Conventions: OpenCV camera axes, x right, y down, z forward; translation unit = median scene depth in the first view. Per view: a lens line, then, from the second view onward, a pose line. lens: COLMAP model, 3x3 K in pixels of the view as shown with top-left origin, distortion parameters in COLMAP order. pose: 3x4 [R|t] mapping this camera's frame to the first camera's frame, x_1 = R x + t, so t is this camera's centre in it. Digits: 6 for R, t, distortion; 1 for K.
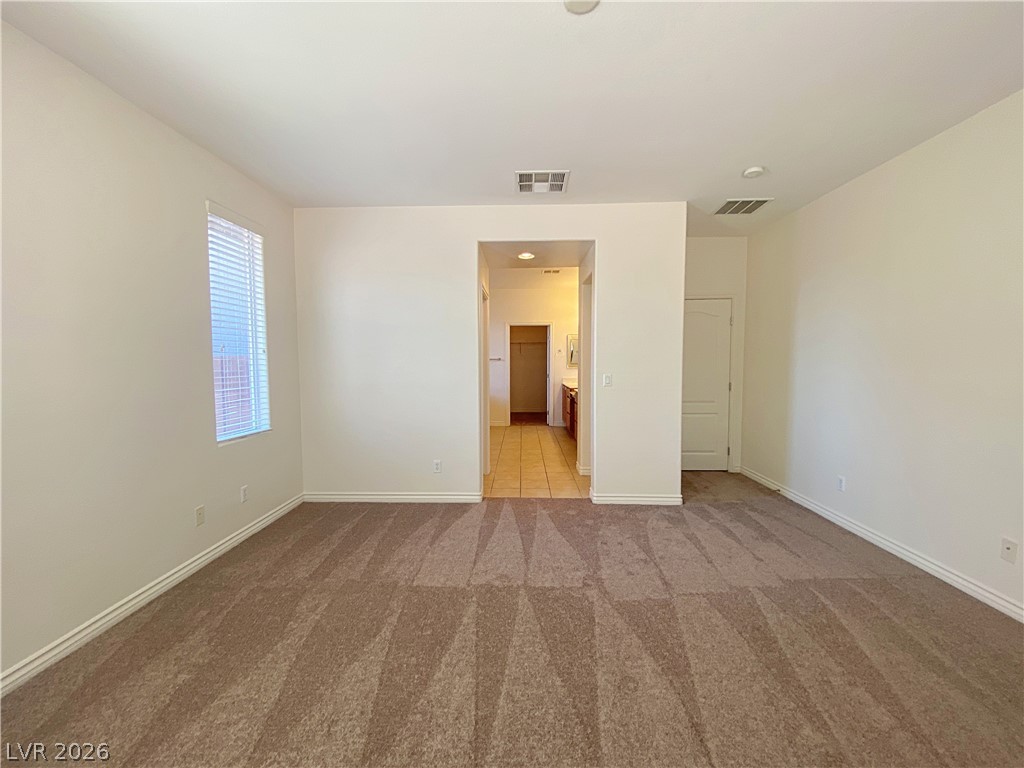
lens RADIAL K [[422.5, 0, 512.0], [0, 422.5, 384.0], [0, 0, 1]] dist [0.000846, 0.000080]
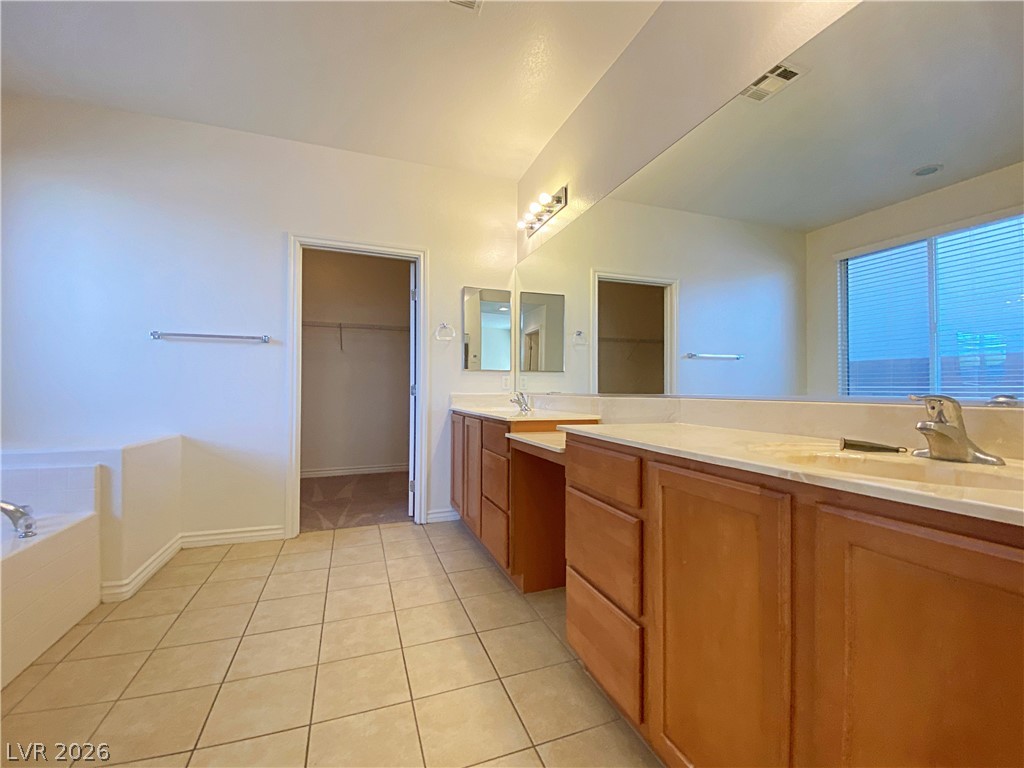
lens RADIAL K [[422.5, 0, 512.0], [0, 422.5, 384.0], [0, 0, 1]] dist [0.000846, 0.000080]
pose [[0.925253, 0.010383, 0.379209, 0.024197], [0.015348, 0.997782, -0.064767, 0.001578], [-0.379041, 0.065746, 0.923042, 0.614008]]
